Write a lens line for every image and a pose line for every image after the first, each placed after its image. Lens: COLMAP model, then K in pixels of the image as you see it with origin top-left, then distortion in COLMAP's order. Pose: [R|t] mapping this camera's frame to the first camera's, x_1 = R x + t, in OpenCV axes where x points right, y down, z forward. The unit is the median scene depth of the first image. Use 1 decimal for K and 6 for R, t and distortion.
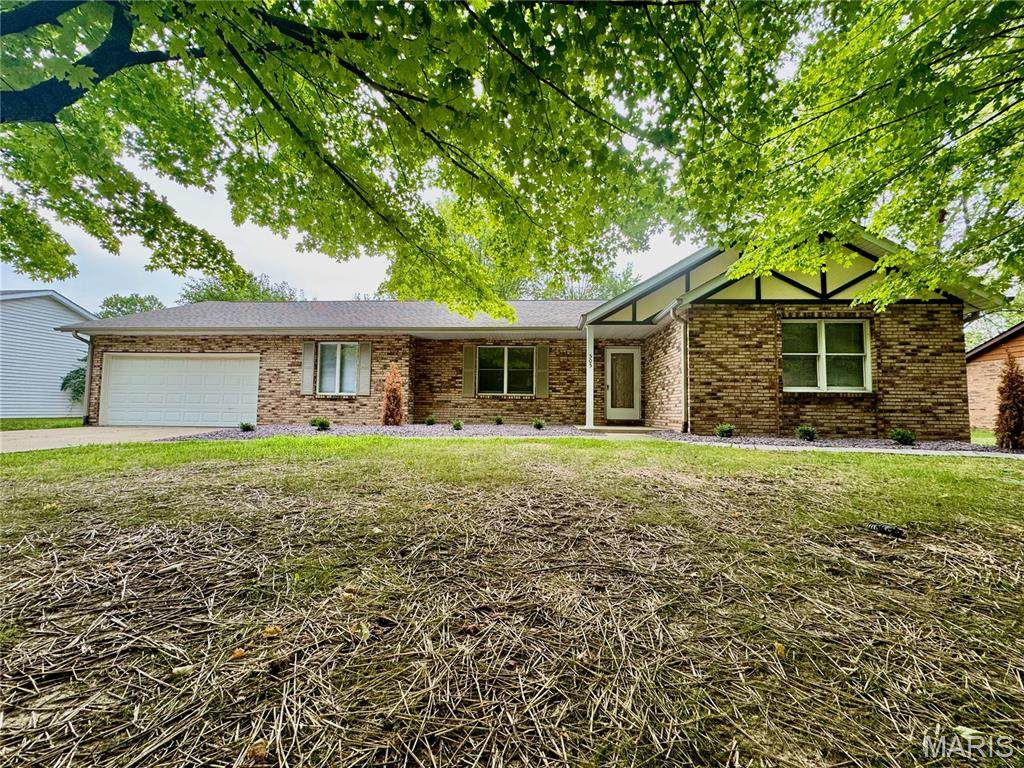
lens RADIAL K [[408.7, 0, 512.1], [0, 408.7, 387.2], [0, 0, 1]] dist [-0.002443, 0.000256]
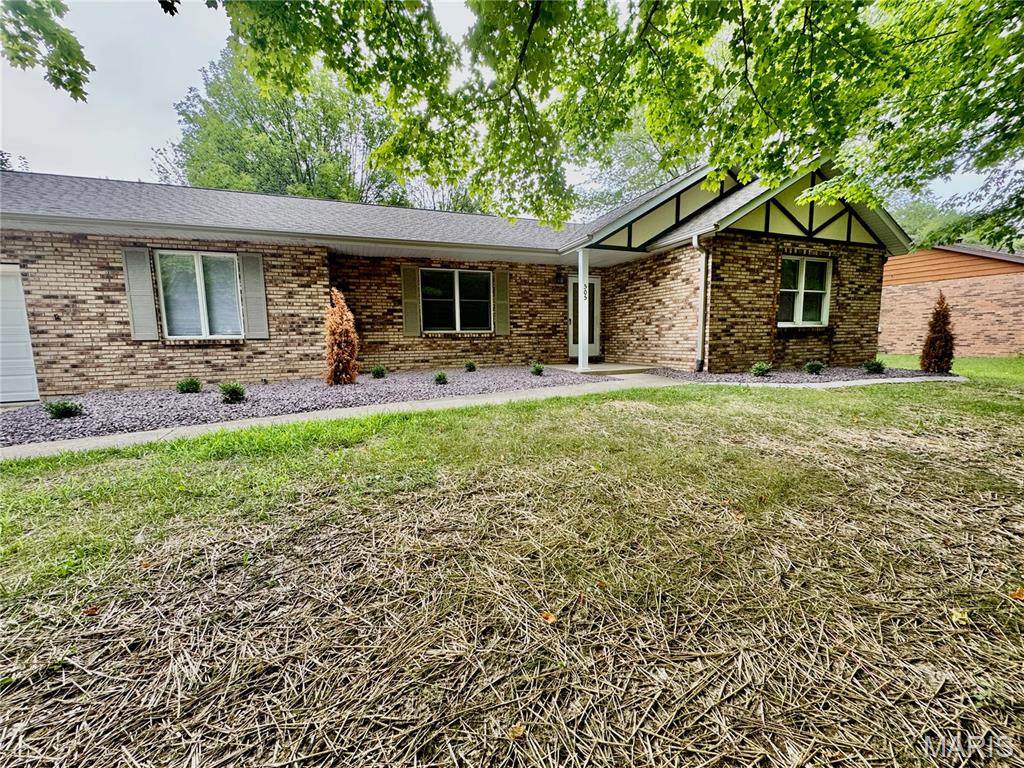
lens RADIAL K [[408.7, 0, 511.5], [0, 408.7, 381.5], [0, 0, 1]] dist [-0.002443, 0.000256]
pose [[0.907753, -0.072832, 0.413134, -0.269786], [0.003950, 0.986254, 0.165190, -0.018691], [-0.419486, -0.148320, 0.895563, 0.231347]]
